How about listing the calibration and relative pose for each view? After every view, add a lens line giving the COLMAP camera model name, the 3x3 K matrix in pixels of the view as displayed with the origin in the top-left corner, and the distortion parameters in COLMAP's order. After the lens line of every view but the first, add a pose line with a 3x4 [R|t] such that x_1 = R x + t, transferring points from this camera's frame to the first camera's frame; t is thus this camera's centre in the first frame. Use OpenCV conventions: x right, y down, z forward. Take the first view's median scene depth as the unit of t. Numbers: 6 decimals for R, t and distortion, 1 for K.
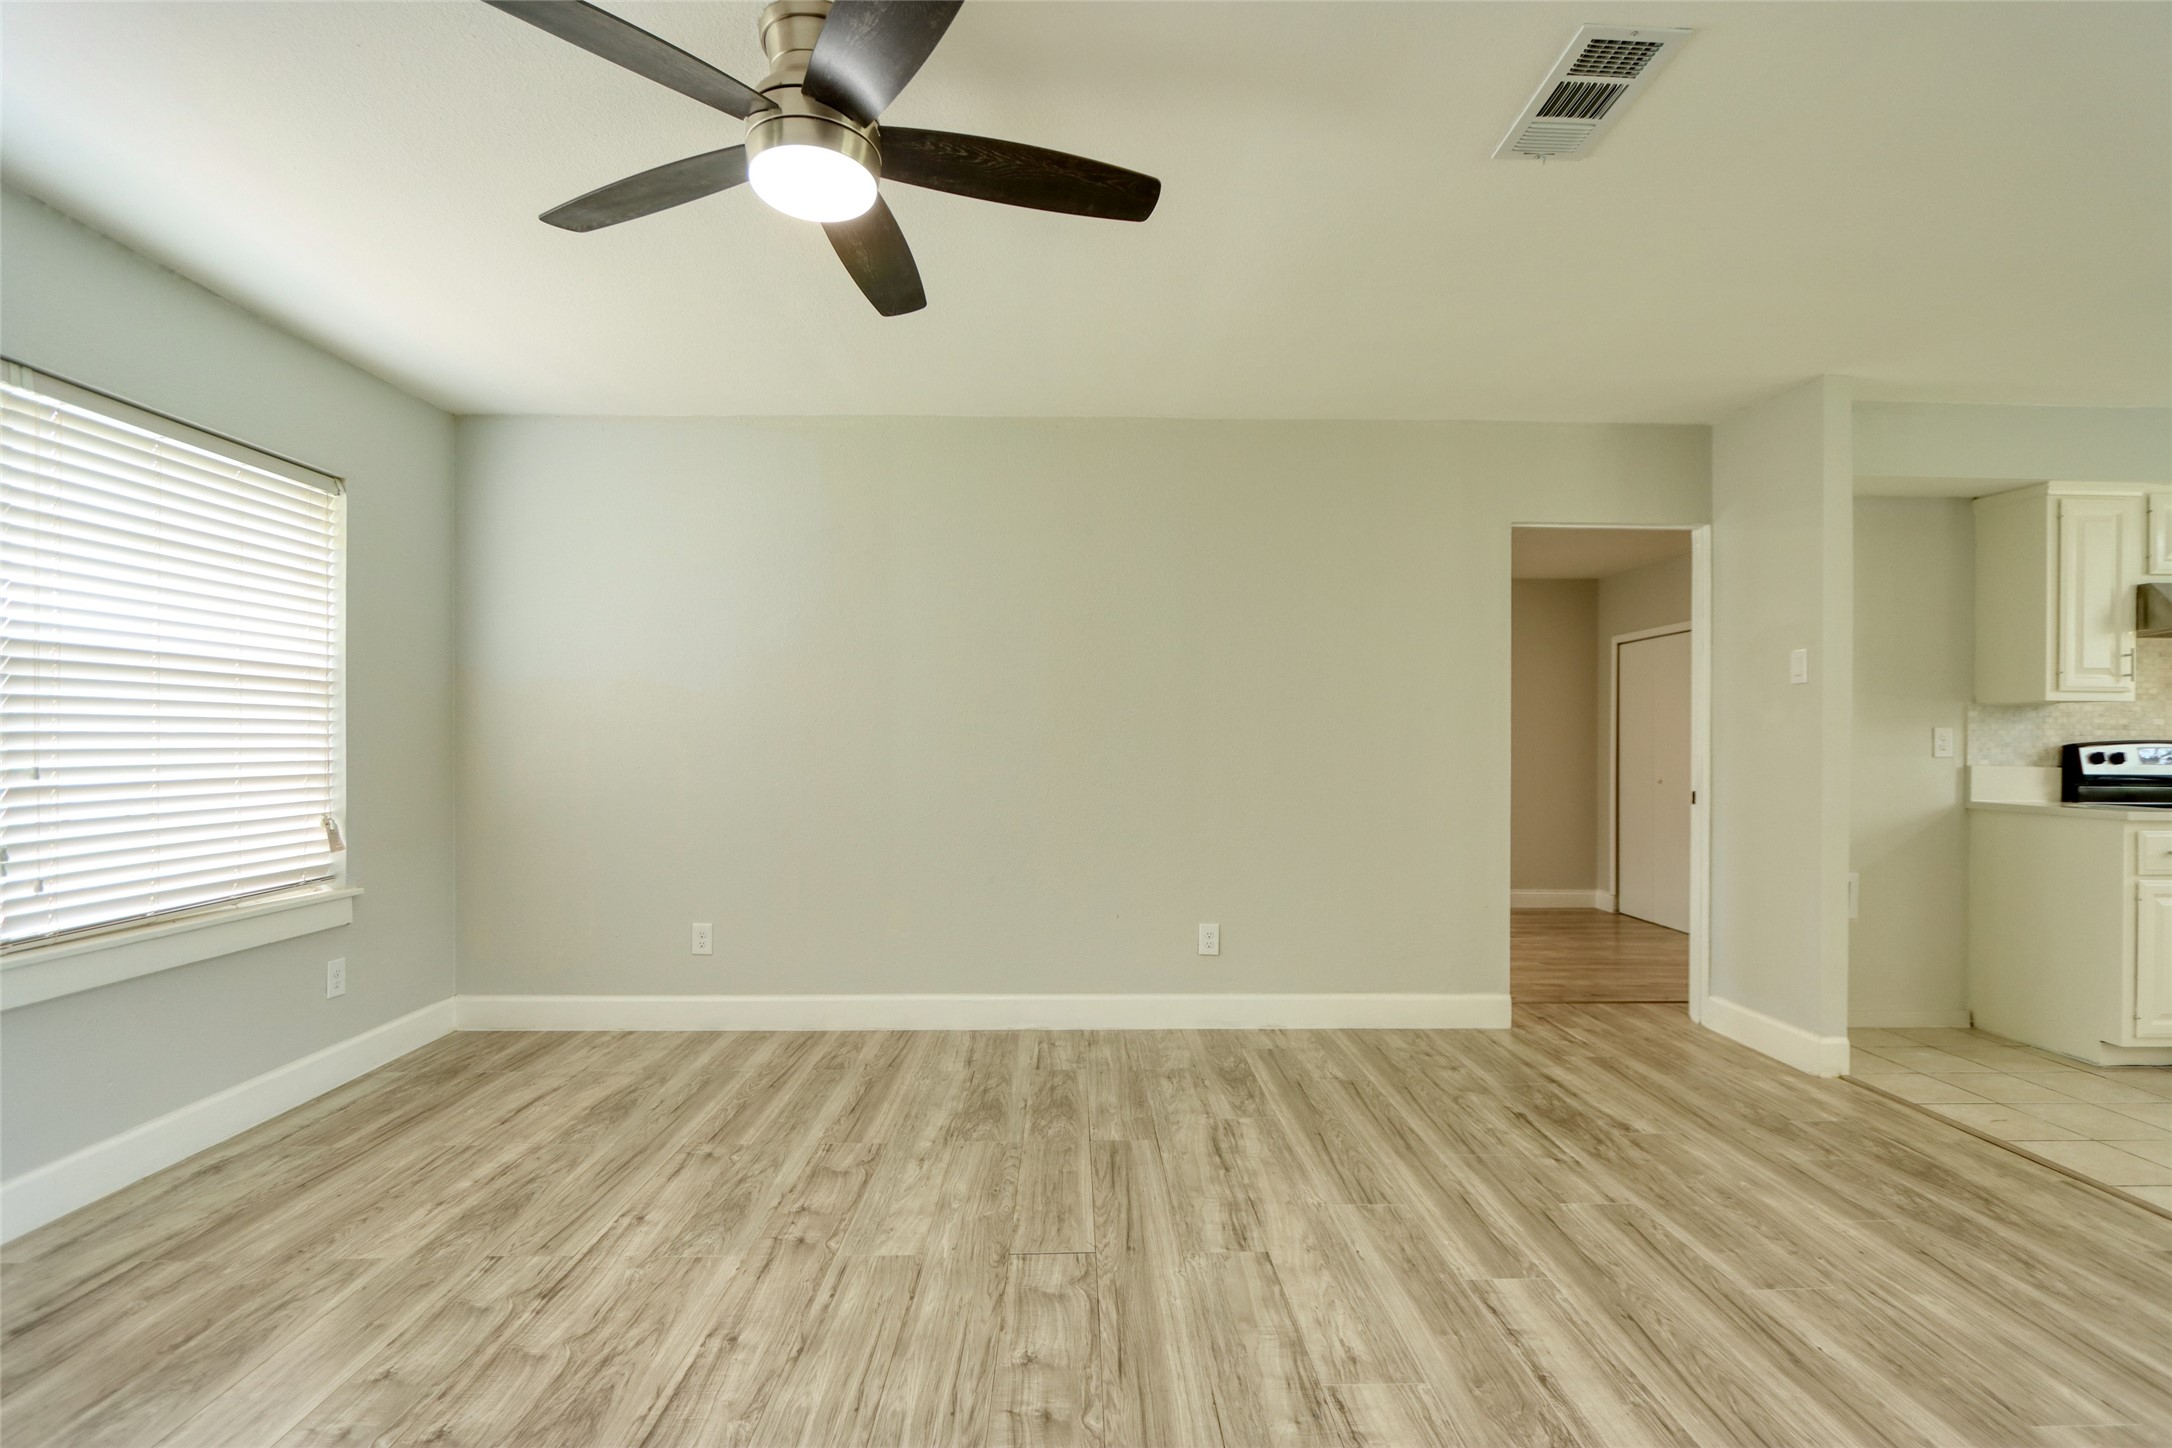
lens RADIAL K [[1003.8, 0, 1088.1], [0, 1003.8, 740.0], [0, 0, 1]] dist [-0.018379, 0.003463]
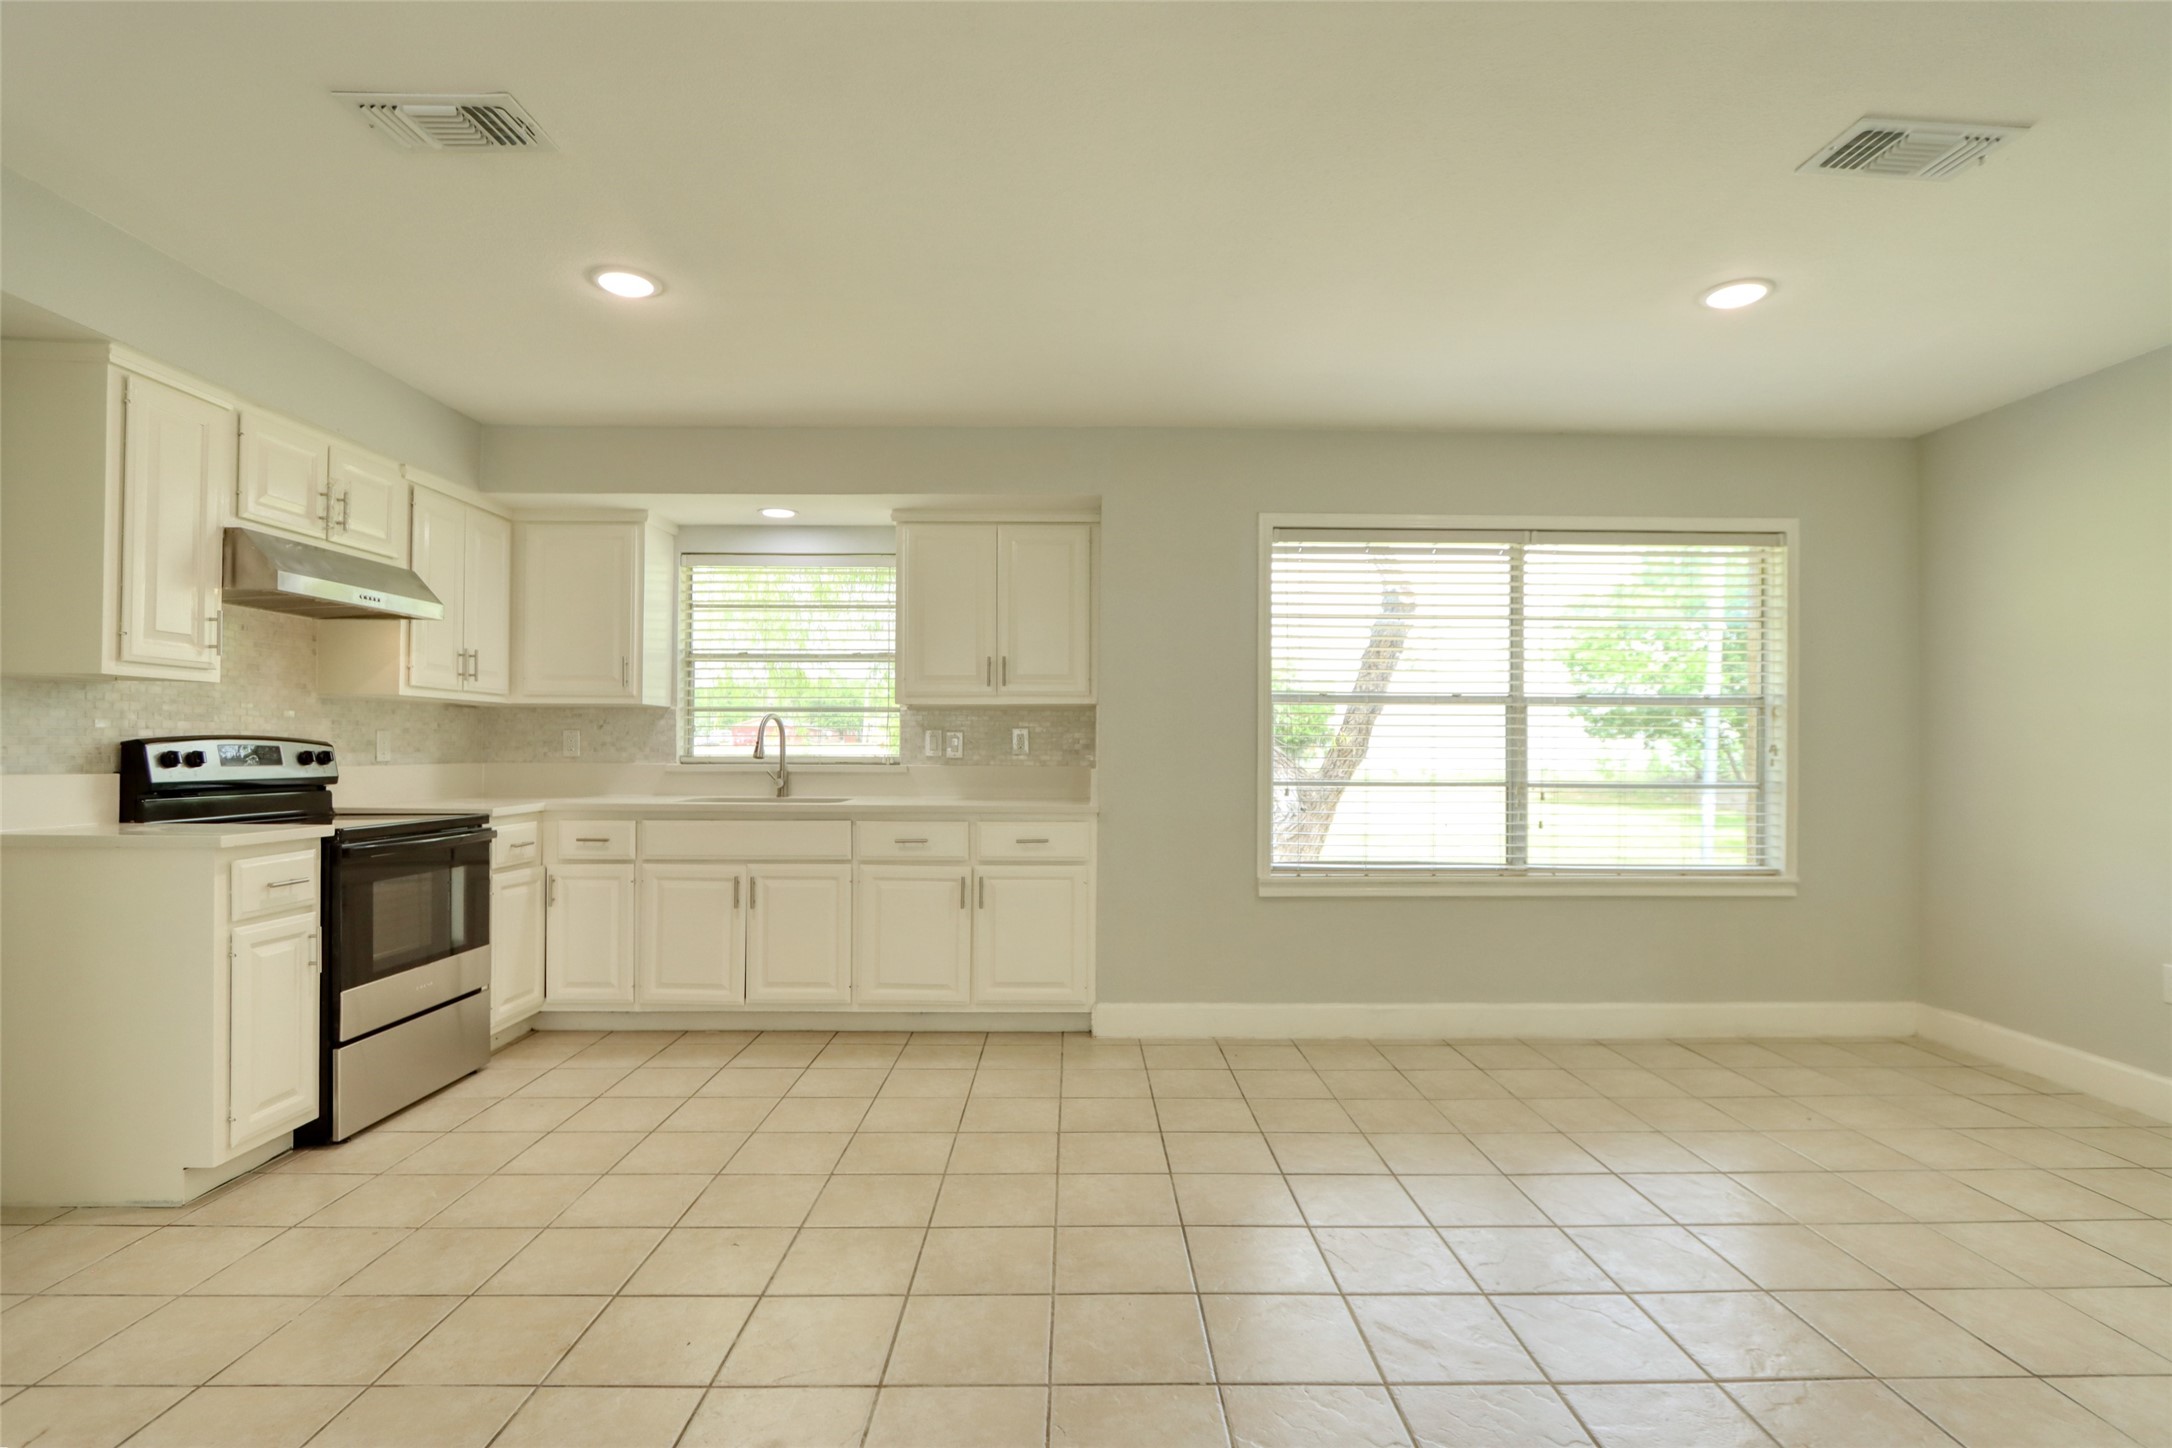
lens RADIAL K [[1012.6, 0, 1092.8], [0, 1012.6, 742.5], [0, 0, 1]] dist [-0.019327, 0.003774]
pose [[0.001926, -0.001381, 0.999997, 0.380278], [-0.007920, 0.999968, 0.001396, -0.000484], [-0.999967, -0.007922, 0.001915, 0.420955]]
